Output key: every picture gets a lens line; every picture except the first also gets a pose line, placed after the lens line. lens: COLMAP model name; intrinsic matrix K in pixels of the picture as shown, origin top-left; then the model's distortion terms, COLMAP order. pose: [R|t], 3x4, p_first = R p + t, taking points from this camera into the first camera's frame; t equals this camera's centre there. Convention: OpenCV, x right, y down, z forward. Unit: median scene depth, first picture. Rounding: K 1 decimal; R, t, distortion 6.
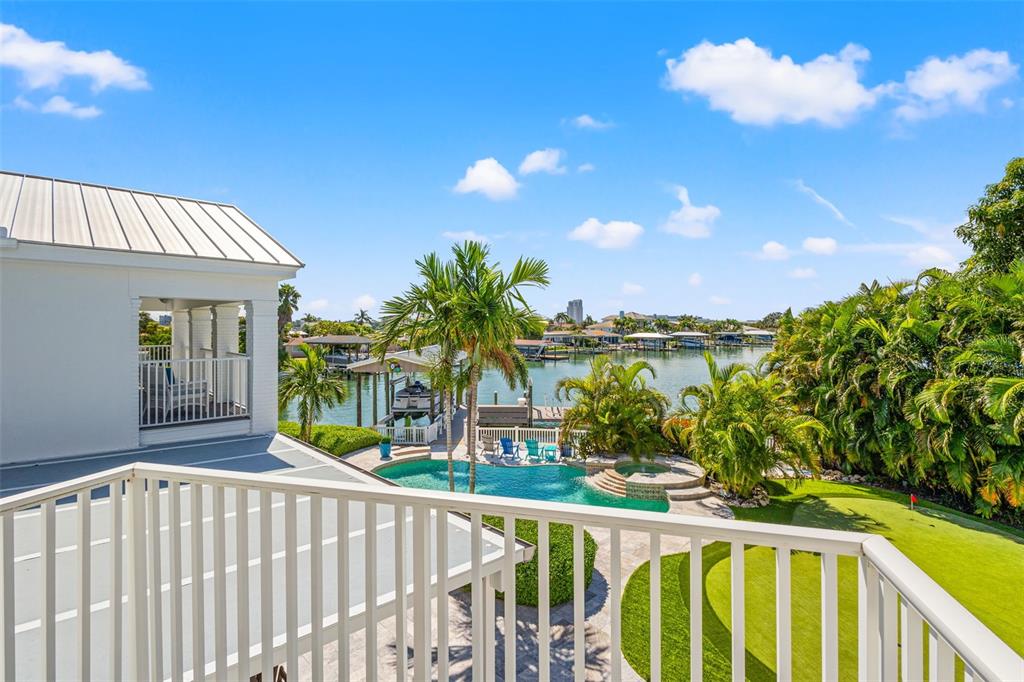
lens RADIAL K [[470.1, 0, 510.5], [0, 470.1, 335.0], [0, 0, 1]] dist [0.001636, 0.000016]
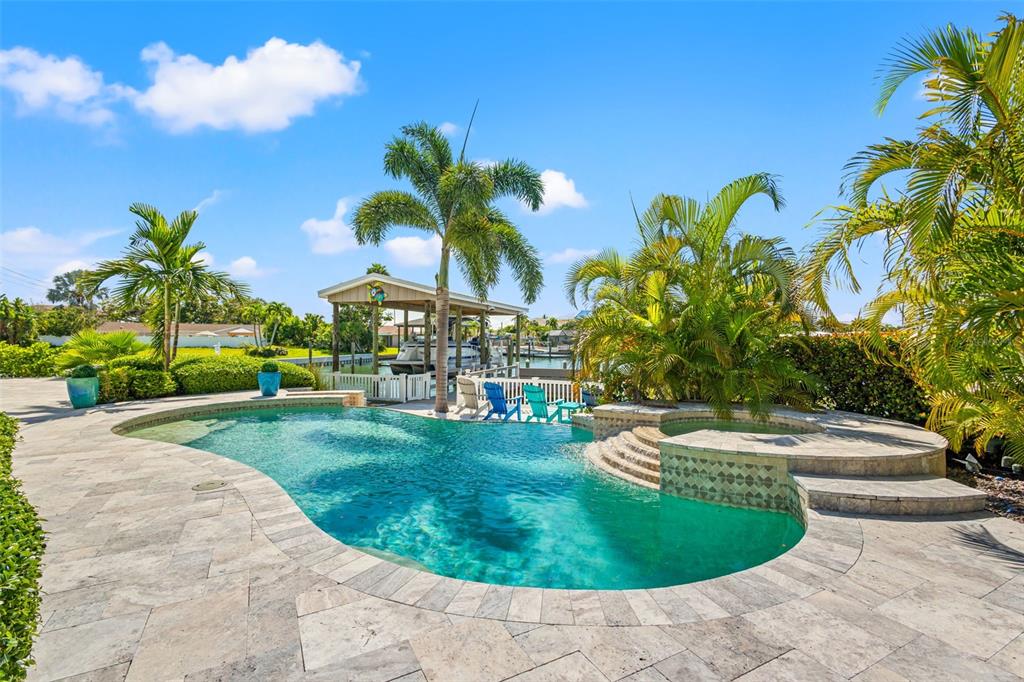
lens RADIAL K [[466.1, 0, 509.1], [0, 466.1, 340.2], [0, 0, 1]] dist [0.010492, 0.000294]
pose [[0.961257, 0.009205, -0.275499, 0.236546], [-0.012343, 0.999877, -0.009661, 0.247432], [0.275376, 0.012687, 0.961253, 0.663334]]
